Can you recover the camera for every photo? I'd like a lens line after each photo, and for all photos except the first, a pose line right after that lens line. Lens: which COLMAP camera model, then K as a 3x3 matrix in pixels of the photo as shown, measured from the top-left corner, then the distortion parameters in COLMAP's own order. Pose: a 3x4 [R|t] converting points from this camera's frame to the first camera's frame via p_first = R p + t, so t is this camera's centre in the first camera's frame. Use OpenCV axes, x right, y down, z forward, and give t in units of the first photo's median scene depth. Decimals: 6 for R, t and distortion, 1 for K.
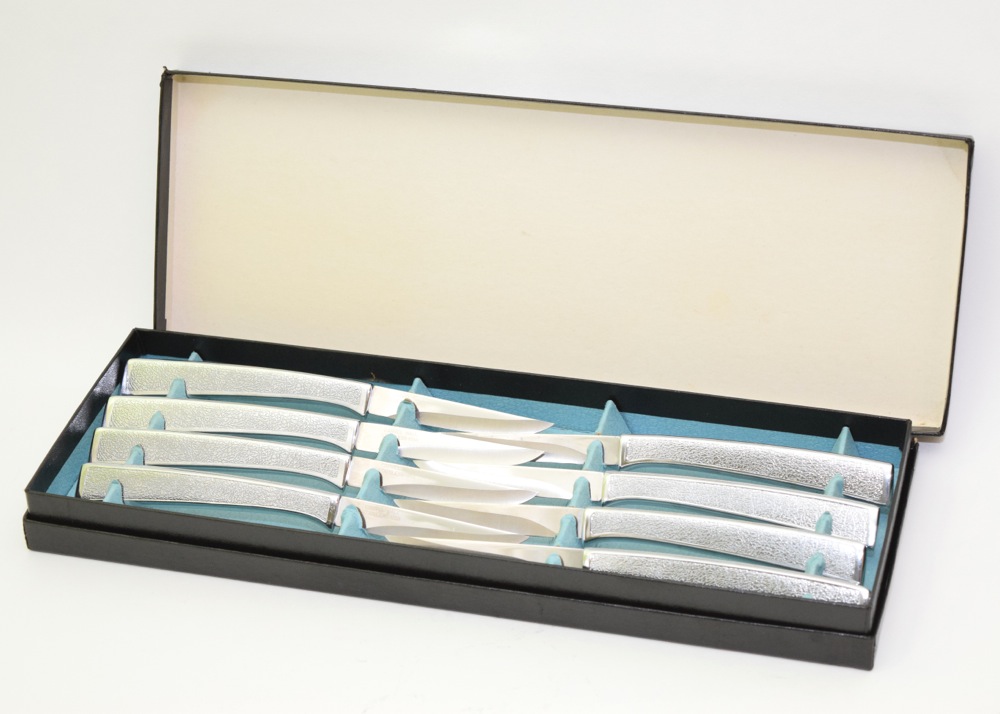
lens RADIAL K [[2384.8, 0, 494.1], [0, 2384.8, 361.6], [0, 0, 1]] dist [0.009850, 0.000000]
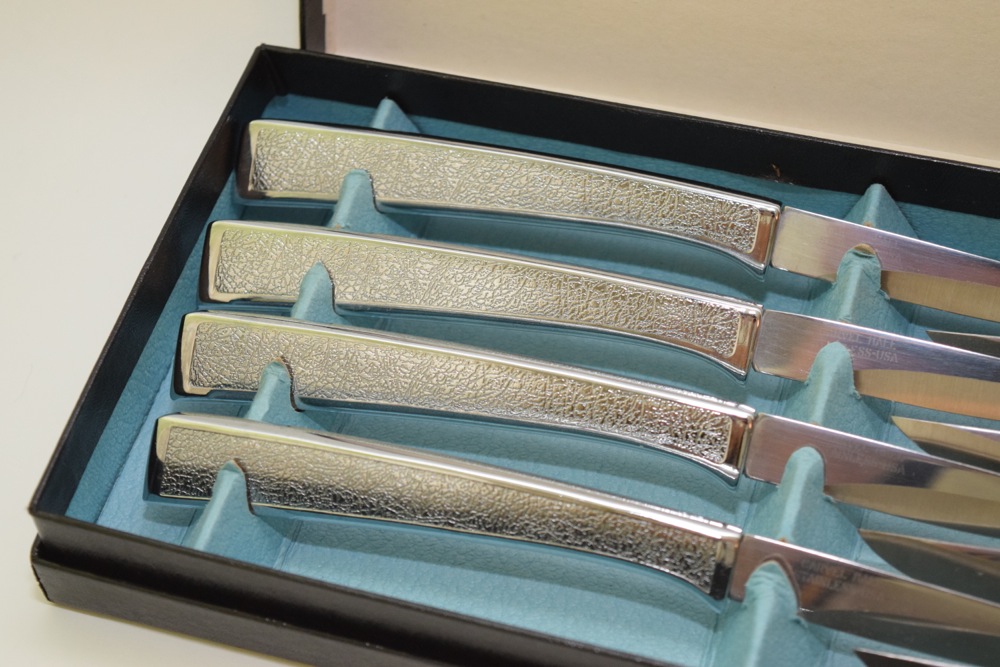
lens RADIAL K [[2217.3, 0, 499.1], [0, 2217.3, 334.0], [0, 0, 1]] dist [0.060110, 0.000000]
pose [[0.998994, 0.009966, -0.043715, -0.088851], [0.003647, 0.953697, 0.300748, -0.097778], [0.044688, -0.300605, 0.952701, 0.601473]]
